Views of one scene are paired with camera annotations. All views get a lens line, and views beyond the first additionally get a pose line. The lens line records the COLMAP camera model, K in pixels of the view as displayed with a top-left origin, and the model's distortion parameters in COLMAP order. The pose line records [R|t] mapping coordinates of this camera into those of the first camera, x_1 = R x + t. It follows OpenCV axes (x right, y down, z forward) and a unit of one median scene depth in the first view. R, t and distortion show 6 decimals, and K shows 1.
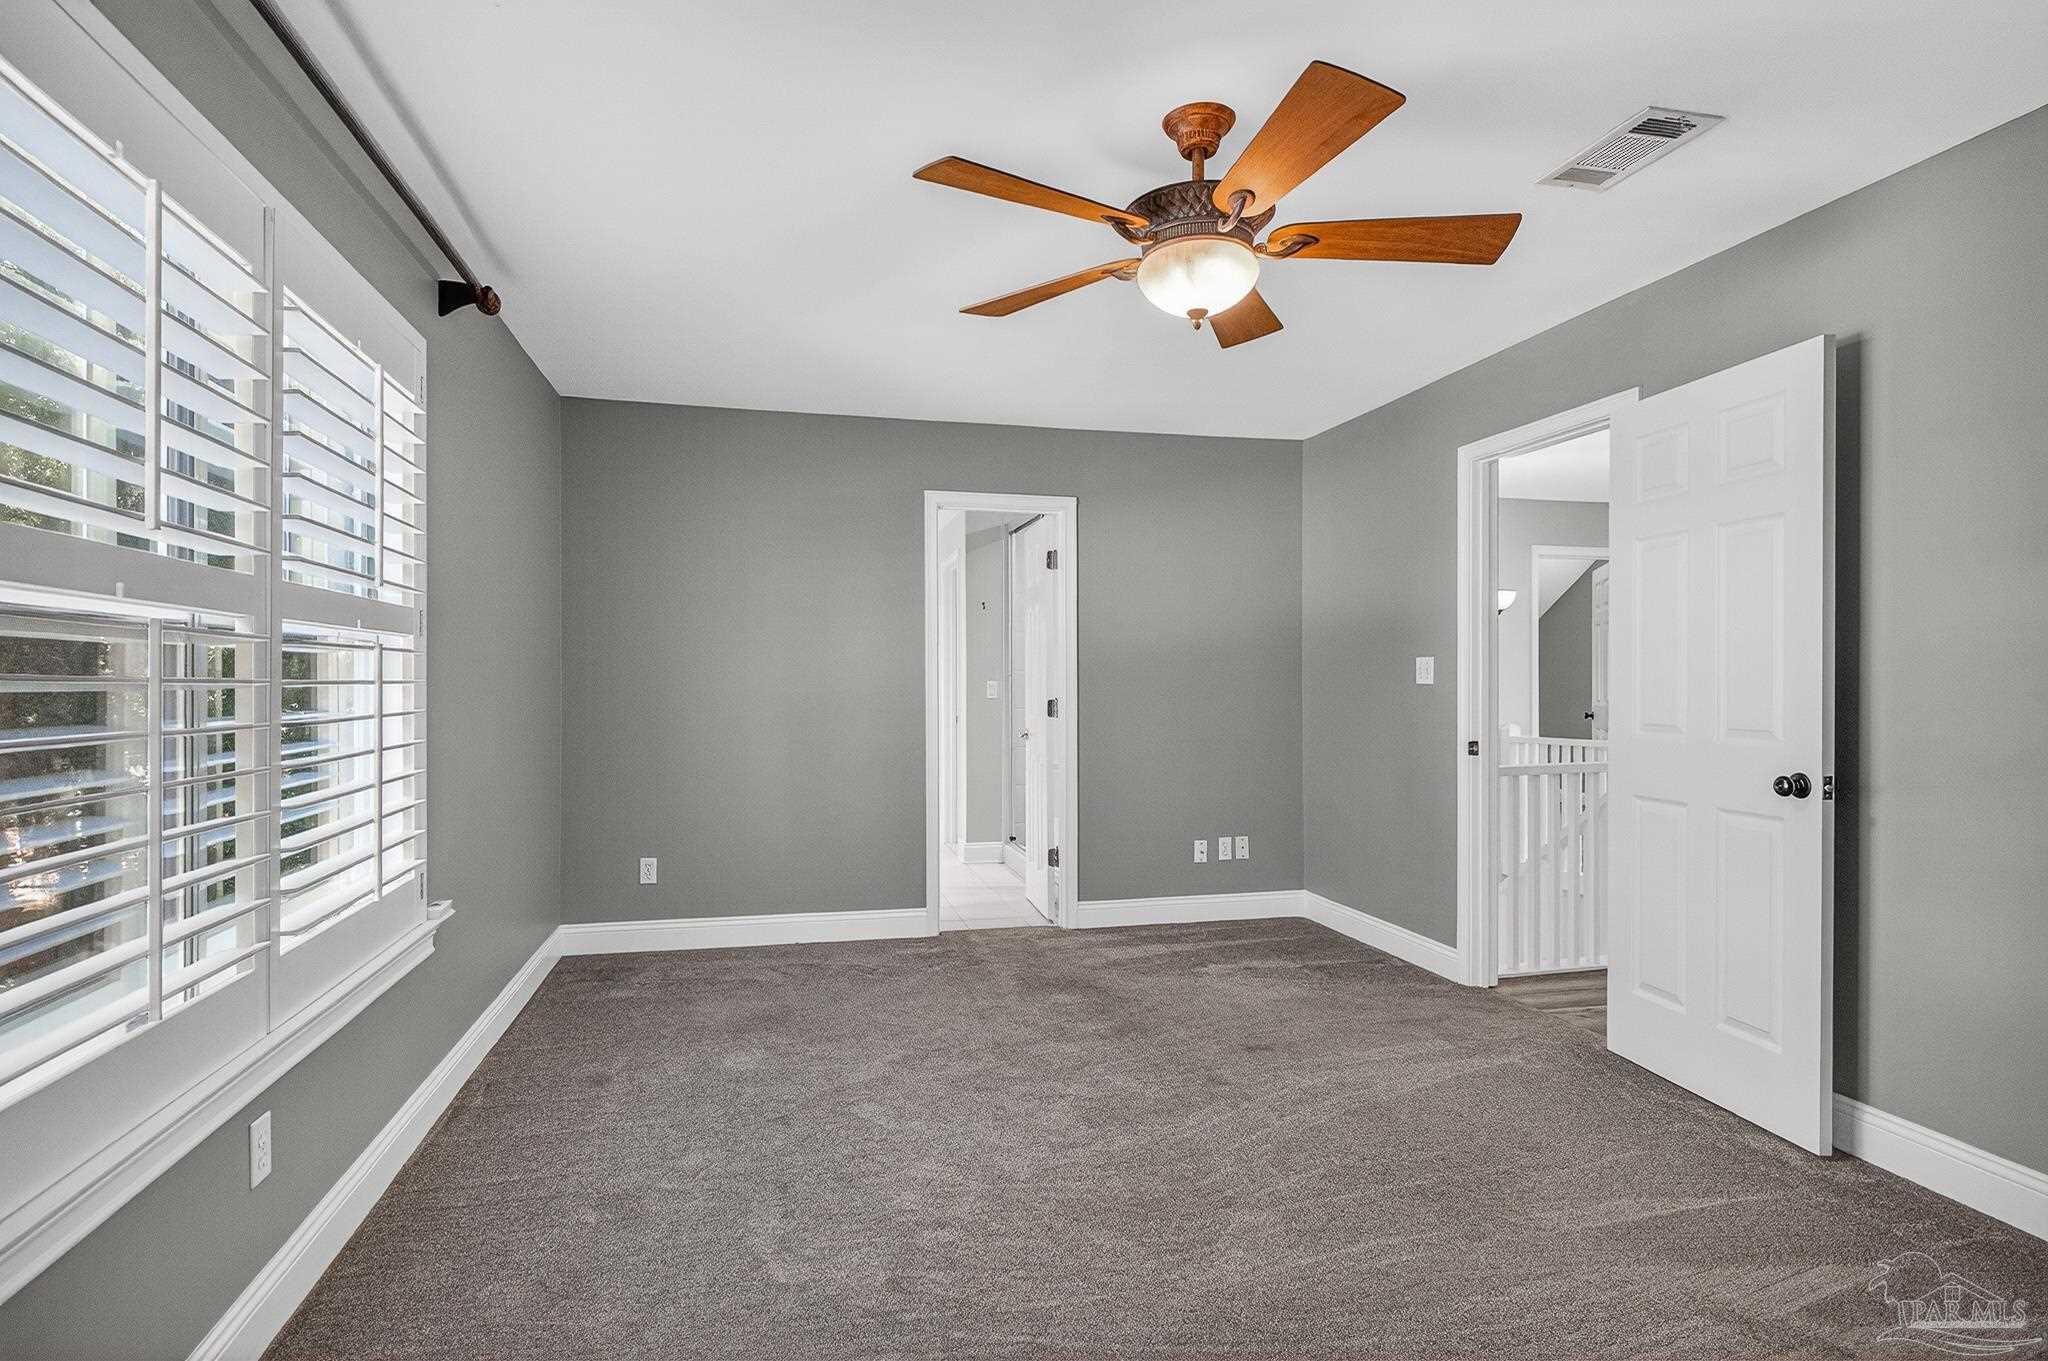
lens RADIAL K [[1013.6, 0, 1034.7], [0, 1013.6, 673.6], [0, 0, 1]] dist [0.008499, -0.001447]
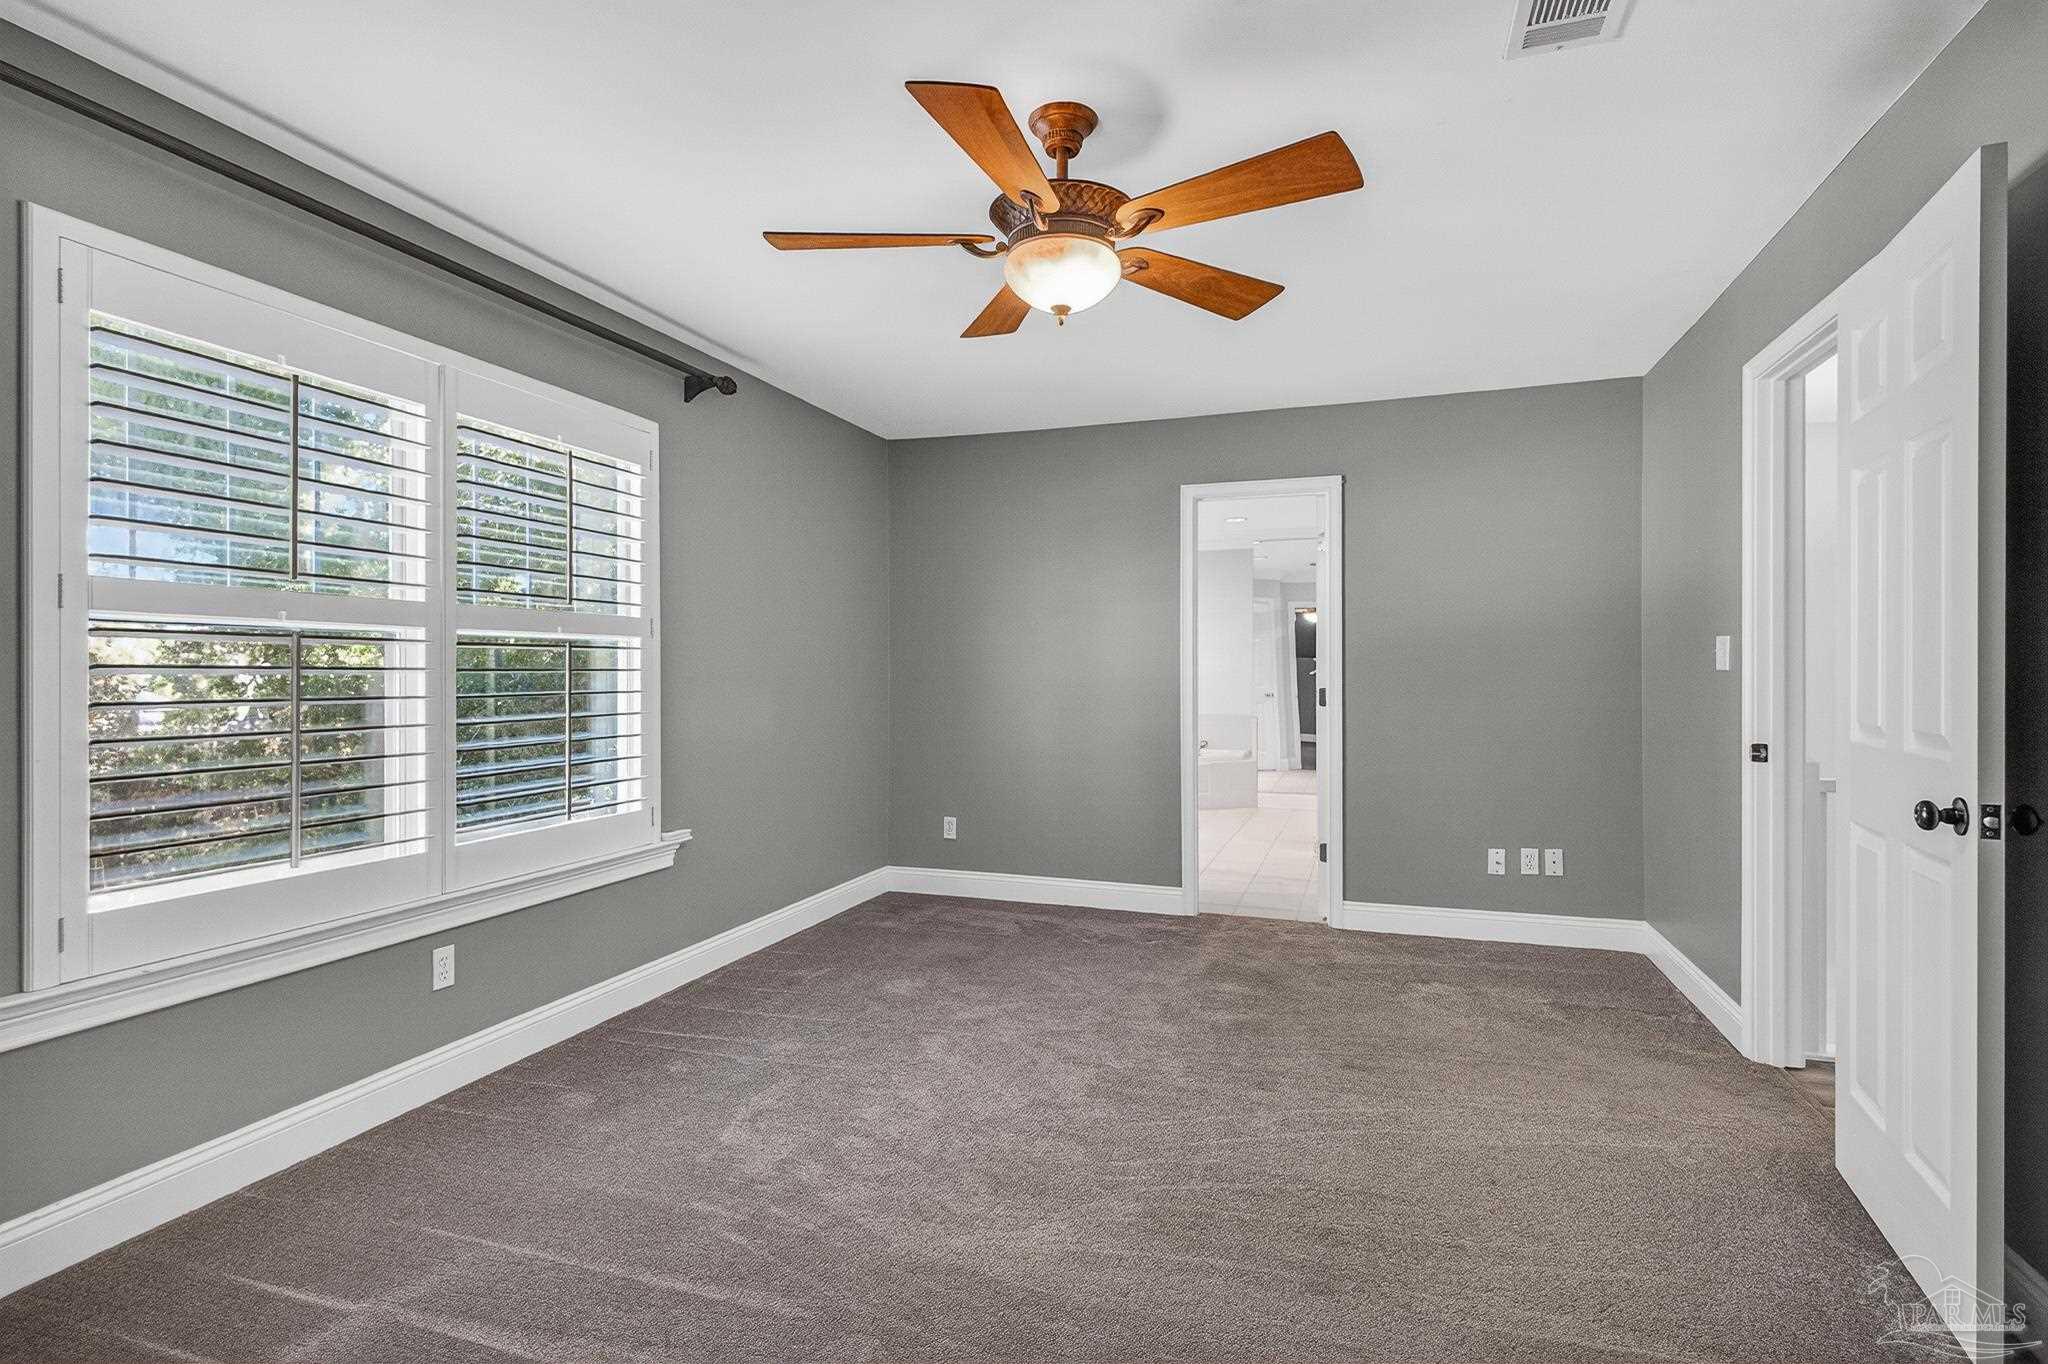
lens RADIAL K [[1013.6, 0, 1071.3], [0, 1013.6, 664.4], [0, 0, 1]] dist [0.008499, -0.001447]
pose [[0.851072, -0.005436, -0.525020, 0.379278], [0.006130, 0.999981, -0.000417, 0.003210], [0.525013, -0.002864, 0.851090, 0.068202]]
